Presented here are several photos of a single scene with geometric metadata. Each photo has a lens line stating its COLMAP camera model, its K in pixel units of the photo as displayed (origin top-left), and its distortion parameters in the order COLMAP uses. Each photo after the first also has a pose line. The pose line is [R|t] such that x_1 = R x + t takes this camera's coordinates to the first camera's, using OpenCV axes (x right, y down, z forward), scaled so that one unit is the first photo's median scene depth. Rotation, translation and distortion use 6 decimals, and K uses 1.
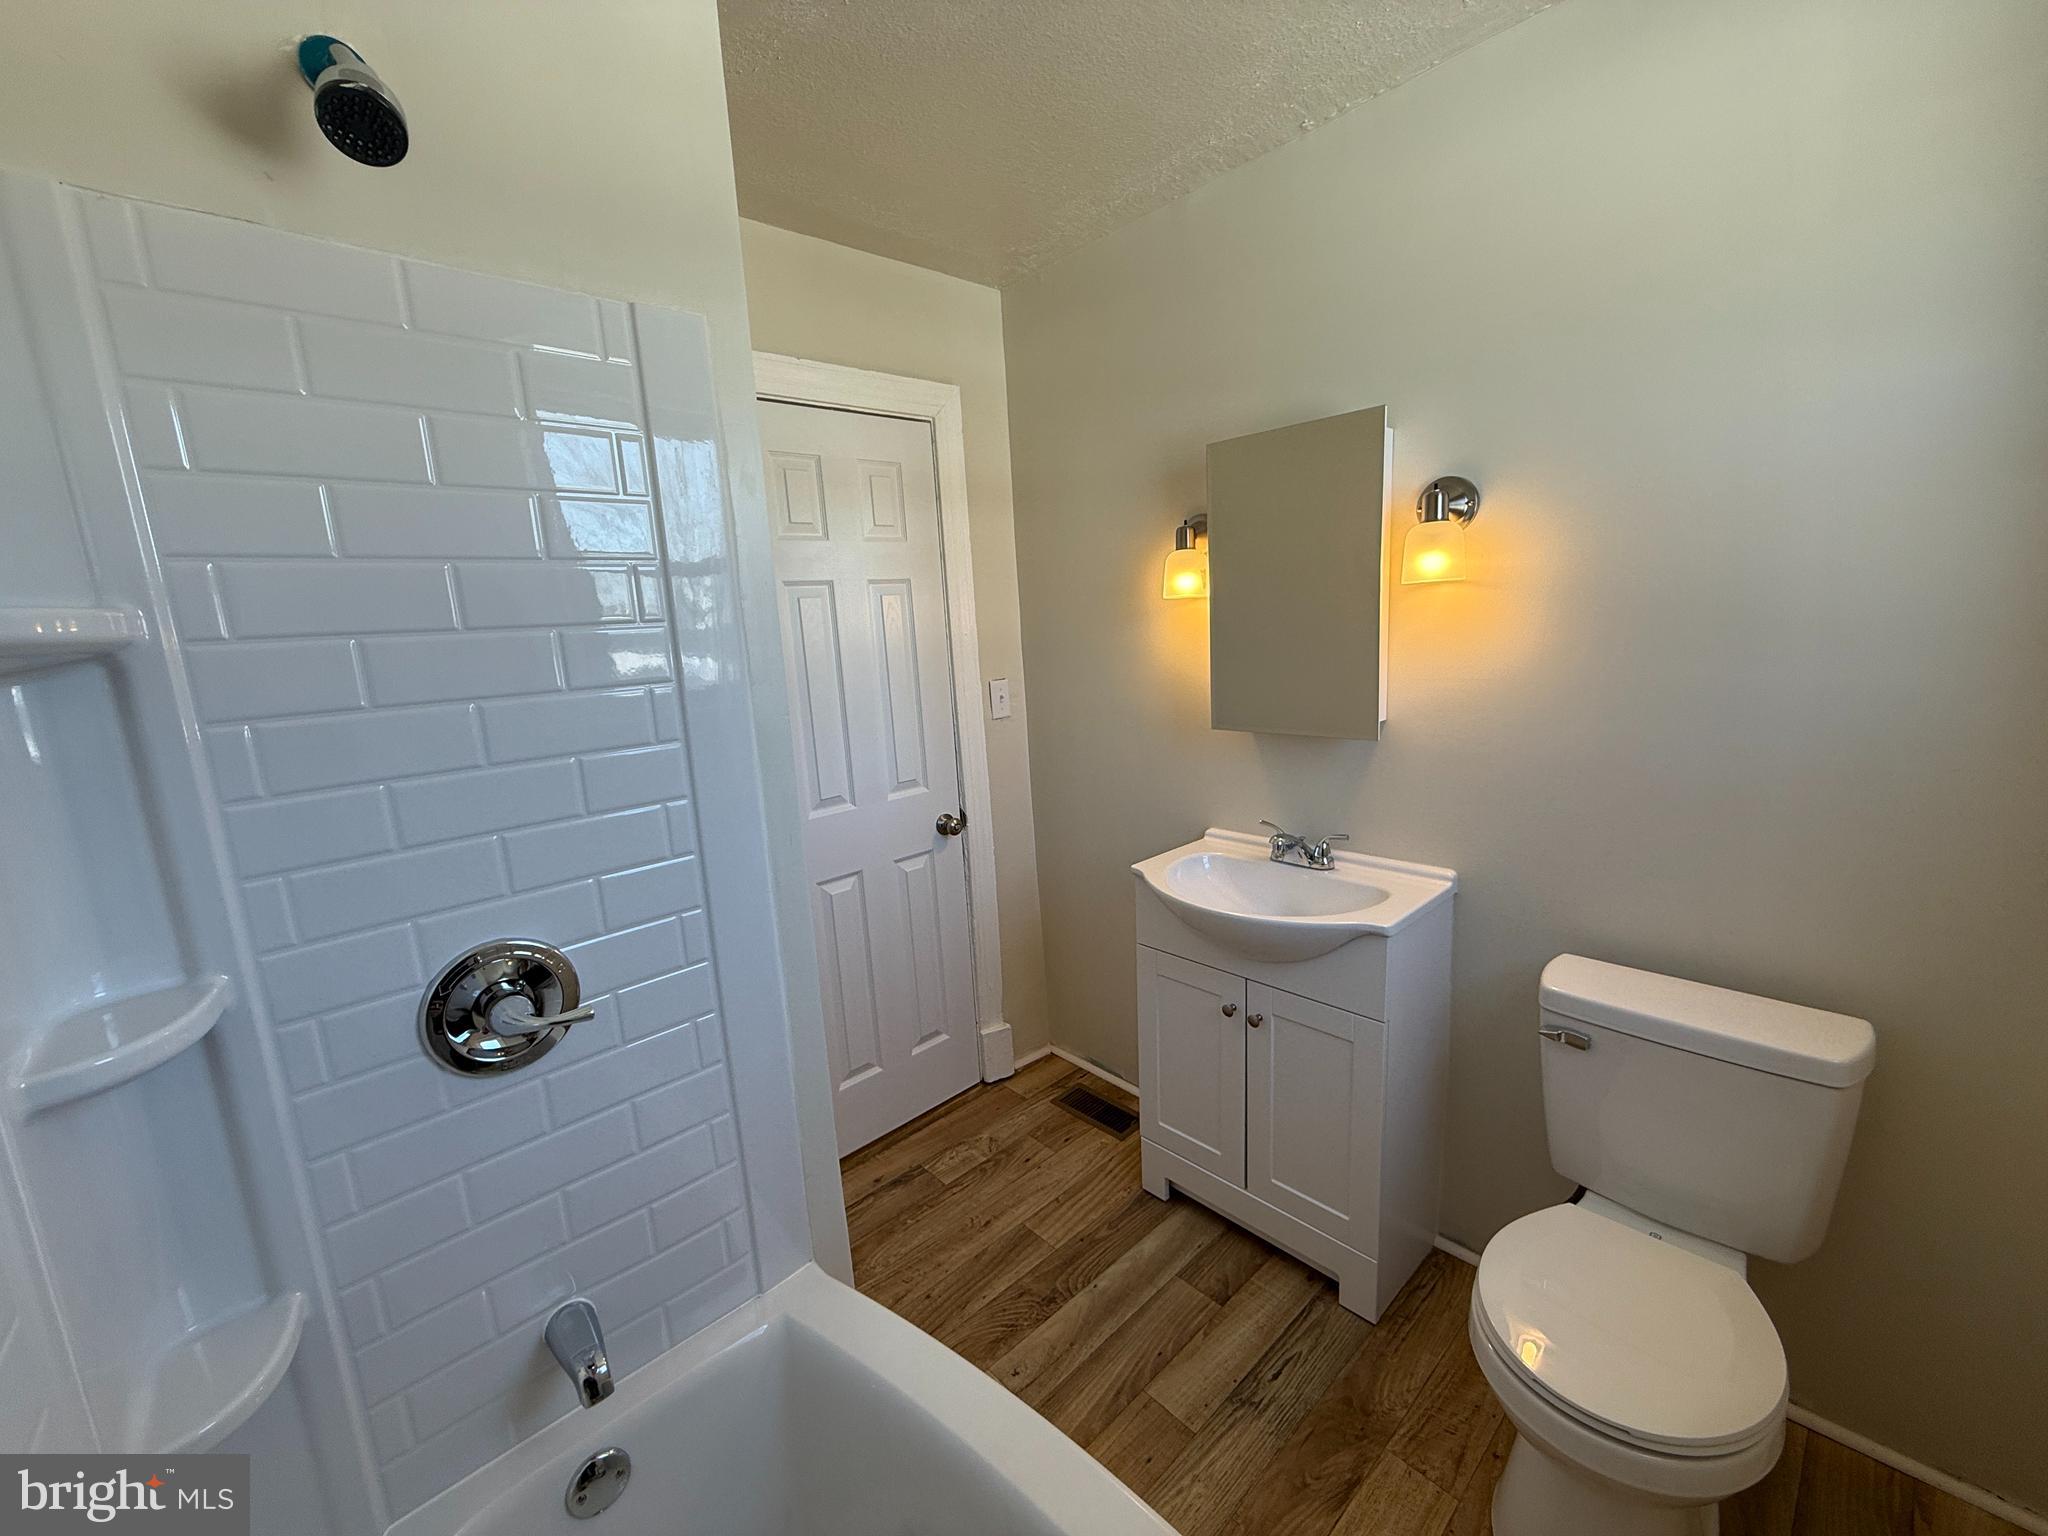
lens RADIAL K [[819.3, 0, 1019.2], [0, 819.3, 770.0], [0, 0, 1]] dist [0.002575, 0.000509]
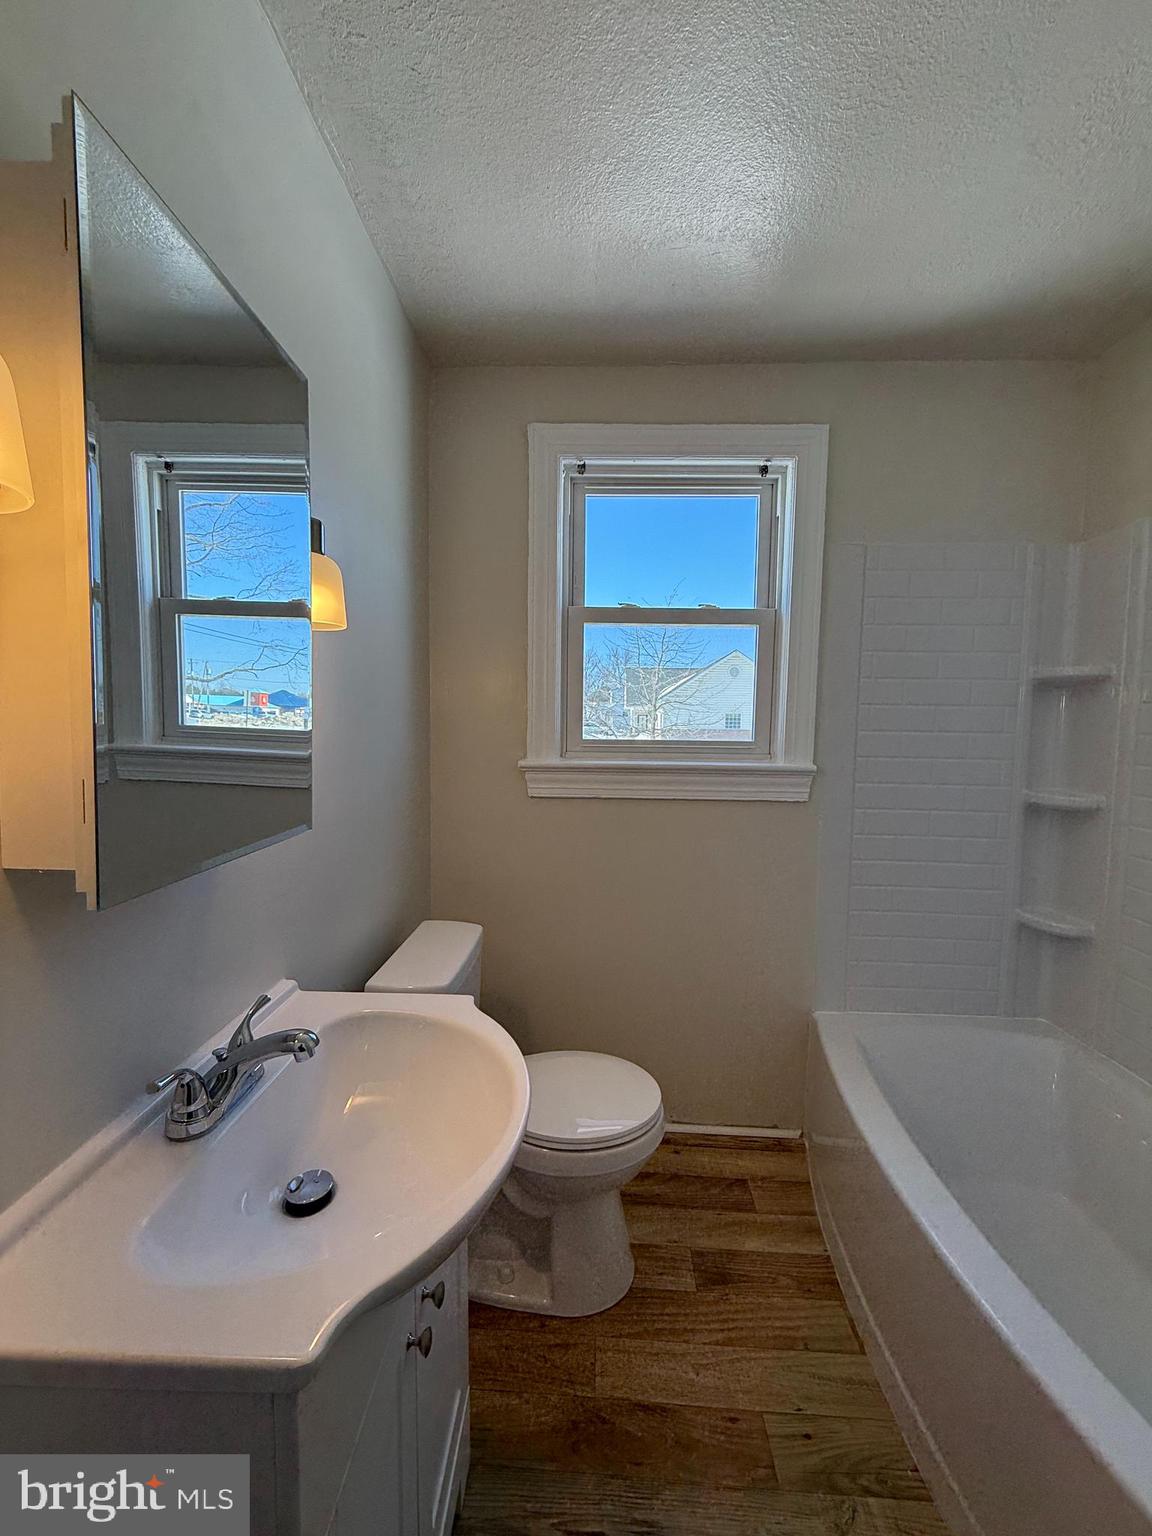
lens RADIAL K [[612.2, 0, 574.3], [0, 612.2, 764.6], [0, 0, 1]] dist [-0.000929, 0.000425]
pose [[-0.709648, -0.002034, 0.704553, -0.113952], [0.154034, 0.975357, 0.157963, -0.147236], [-0.687512, 0.220623, -0.691847, 1.261569]]
